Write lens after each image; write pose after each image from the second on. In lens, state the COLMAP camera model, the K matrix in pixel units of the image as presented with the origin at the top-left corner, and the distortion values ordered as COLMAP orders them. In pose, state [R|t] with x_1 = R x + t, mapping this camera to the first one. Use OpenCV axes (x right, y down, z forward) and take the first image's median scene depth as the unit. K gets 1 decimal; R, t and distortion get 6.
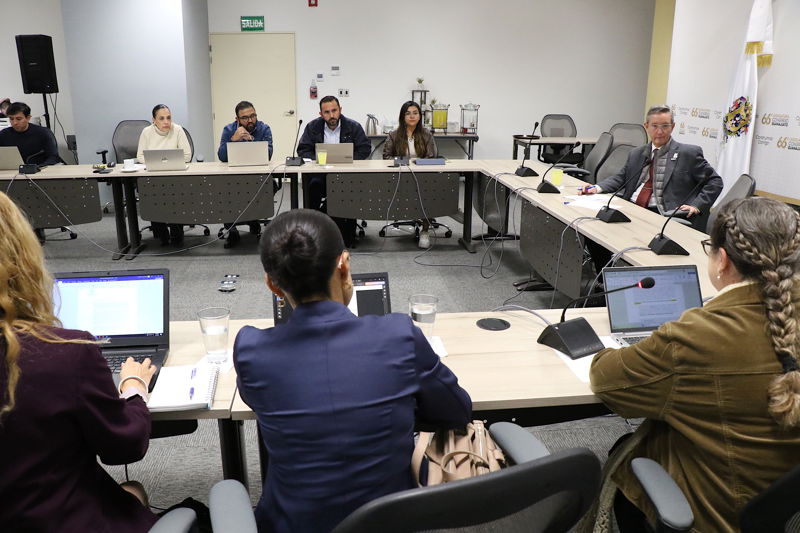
lens RADIAL K [[698.5, 0, 395.7], [0, 698.5, 270.0], [0, 0, 1]] dist [-0.142043, 0.114969]
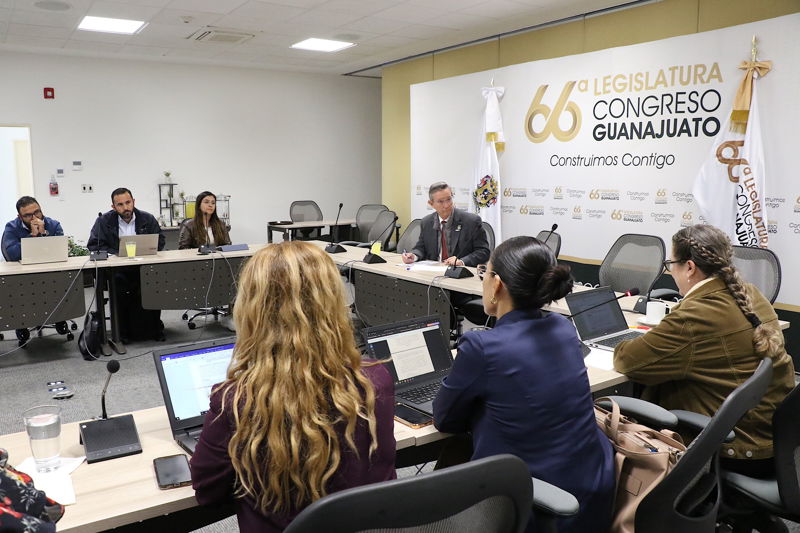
lens RADIAL K [[698.5, 0, 401.0], [0, 698.5, 265.4], [0, 0, 1]] dist [-0.142043, 0.114969]
pose [[0.868791, -0.077387, 0.489095, -0.248147], [0.146331, 0.983724, -0.104282, 0.014483], [-0.473064, 0.162169, 0.865974, -0.002539]]
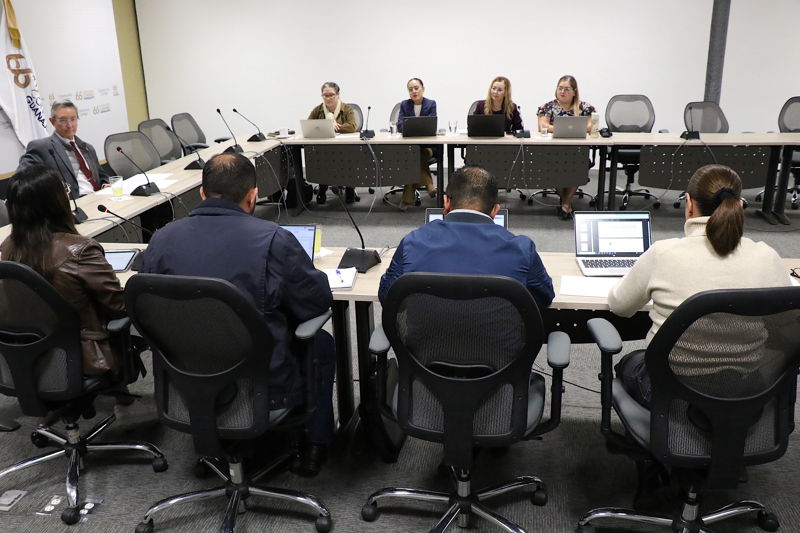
lens RADIAL K [[699.2, 0, 398.5], [0, 699.2, 265.2], [0, 0, 1]] dist [-0.030275, 0.018681]
pose [[-0.976479, -0.035068, 0.212740, -0.273070], [0.090807, 0.828020, 0.553296, -0.430890], [-0.195556, 0.559601, -0.805360, 1.425350]]
